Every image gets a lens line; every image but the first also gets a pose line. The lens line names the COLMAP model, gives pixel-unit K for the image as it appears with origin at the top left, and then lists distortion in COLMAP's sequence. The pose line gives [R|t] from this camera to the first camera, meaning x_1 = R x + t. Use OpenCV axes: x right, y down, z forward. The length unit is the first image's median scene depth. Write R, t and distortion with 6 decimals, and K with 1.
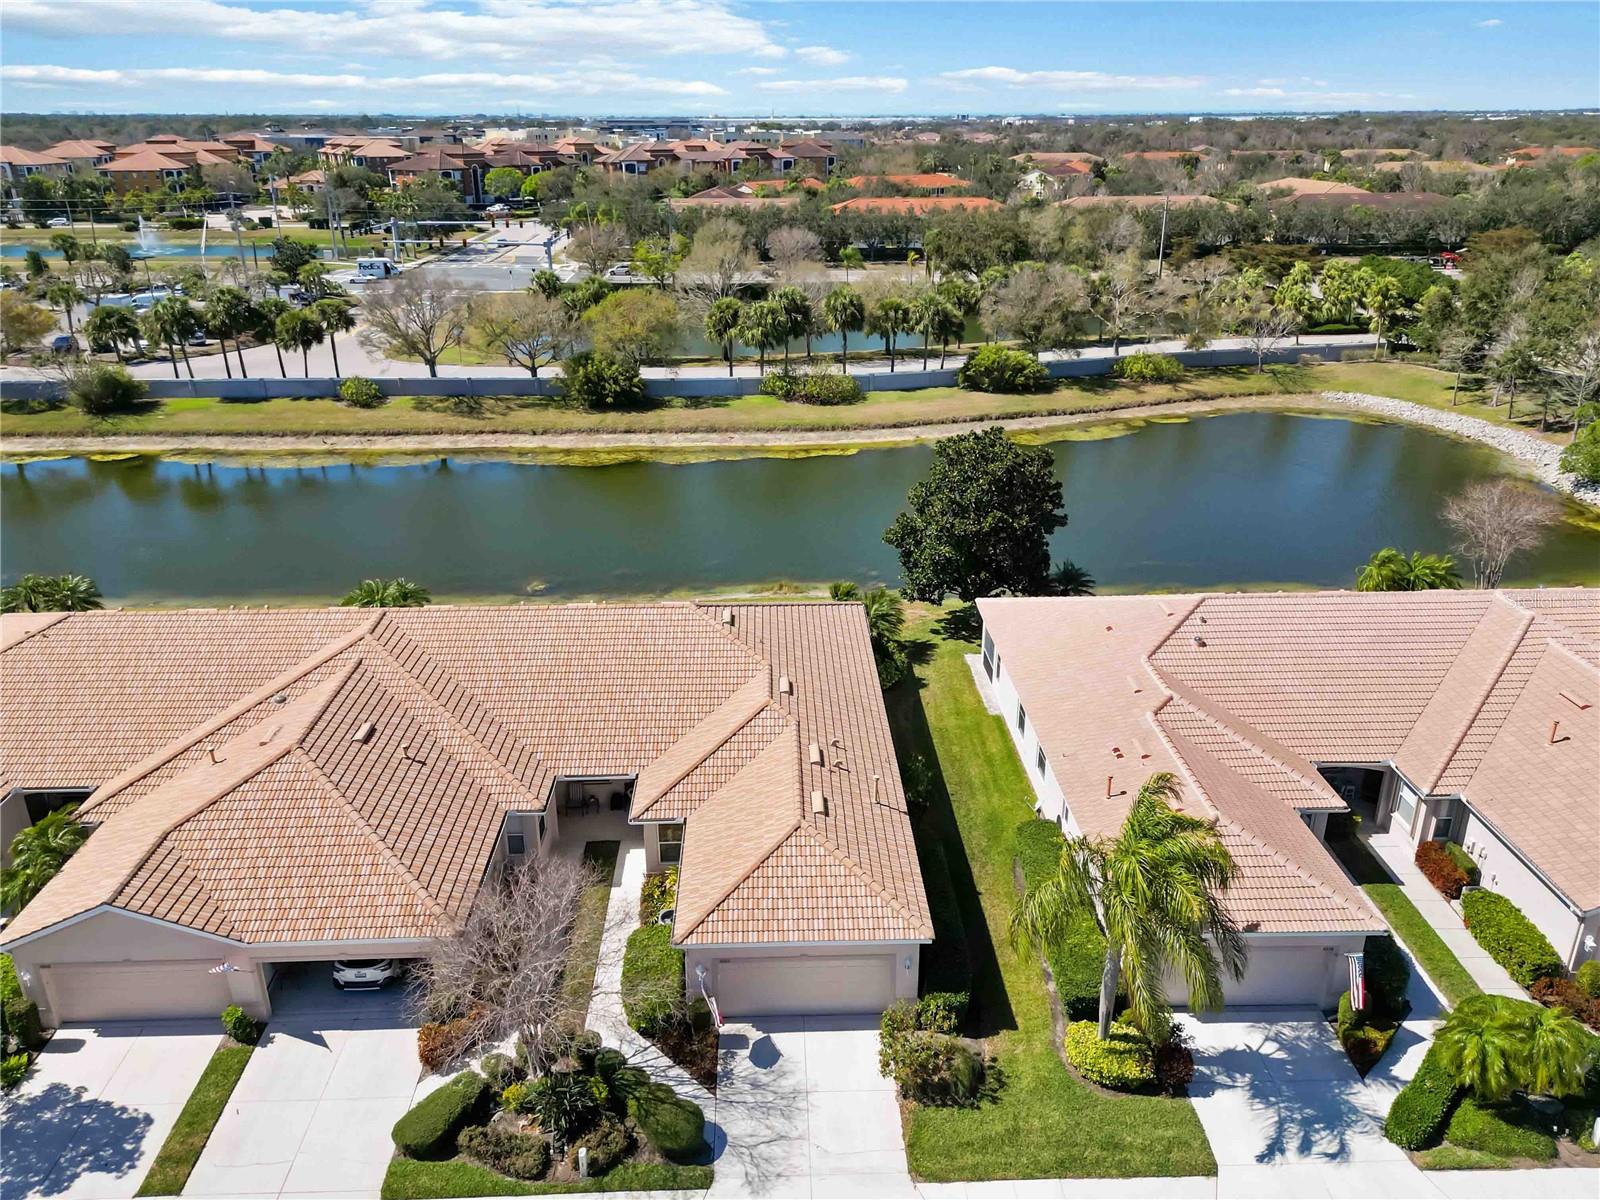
lens RADIAL K [[1174.9, 0, 802.1], [0, 1174.9, 598.8], [0, 0, 1]] dist [0.071438, -0.071211]
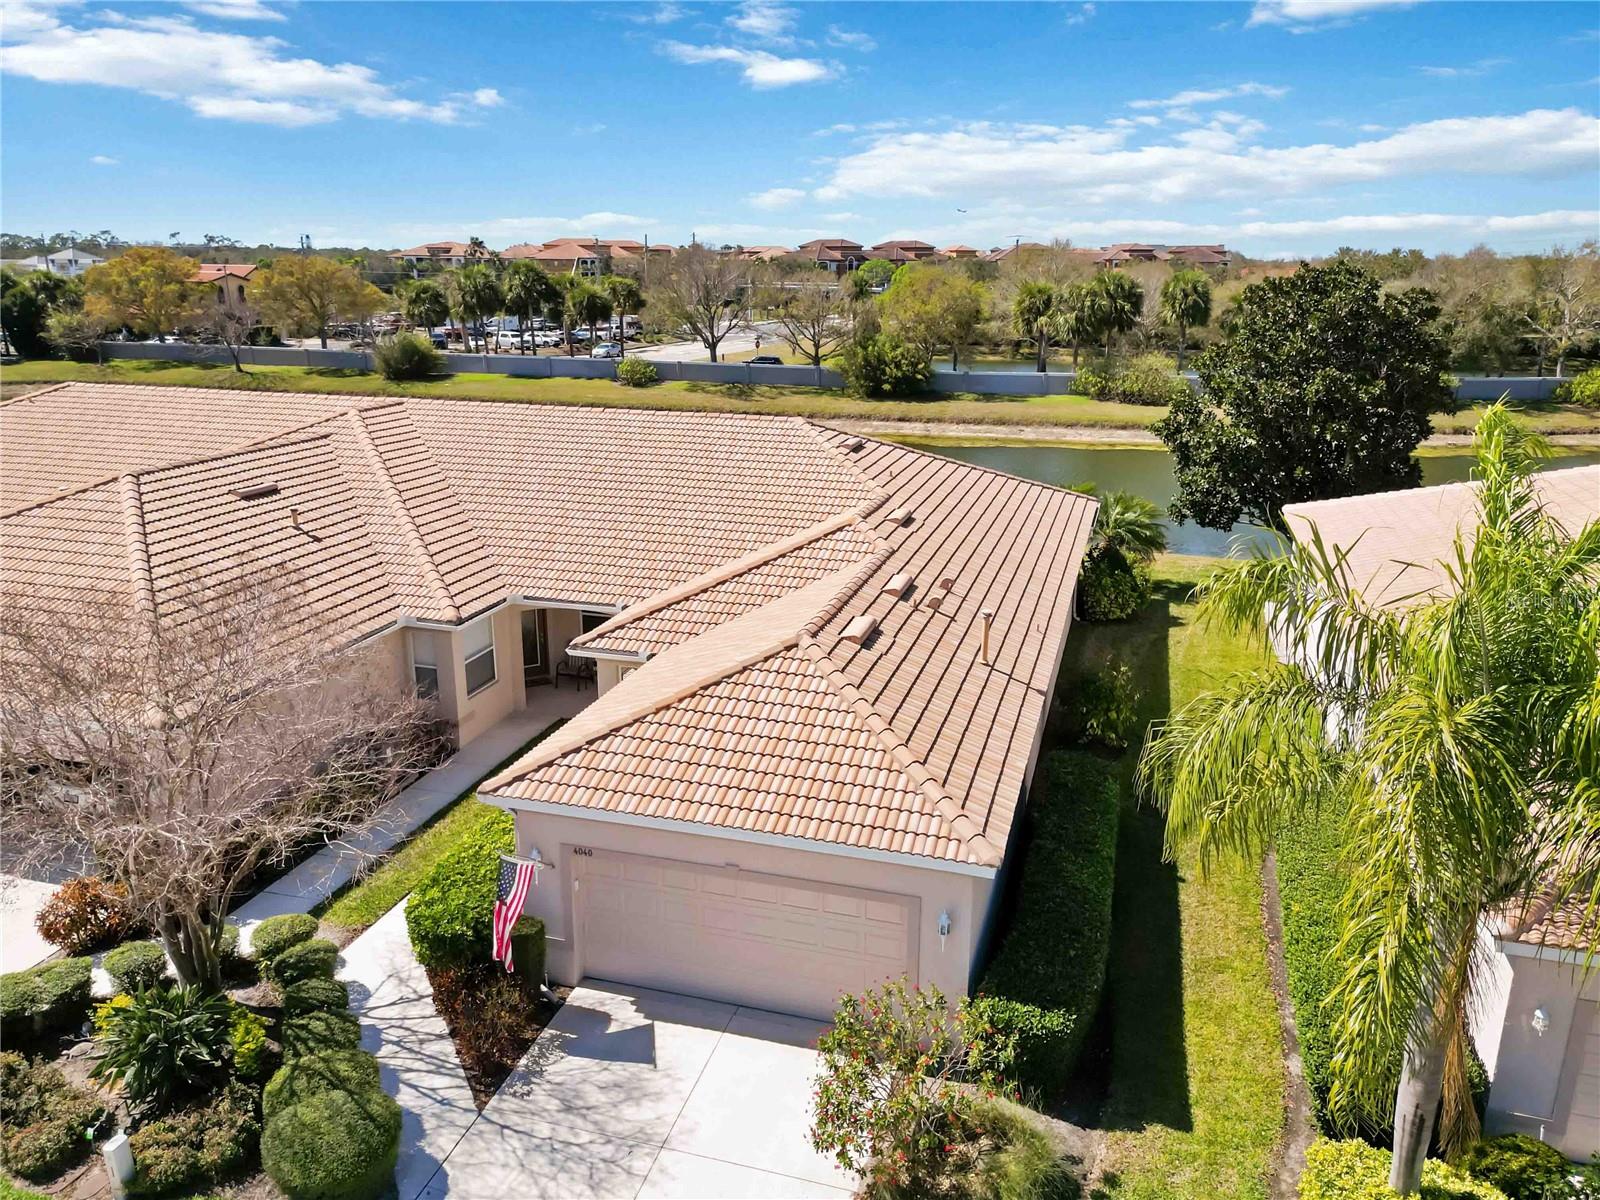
lens RADIAL K [[1174.9, 0, 802.1], [0, 1174.9, 598.8], [0, 0, 1]] dist [0.071438, -0.071211]
pose [[0.949936, 0.092576, -0.298415, 0.052558], [-0.124476, 0.988161, -0.089689, 0.075548], [0.286579, 0.122344, 0.950213, 0.173912]]
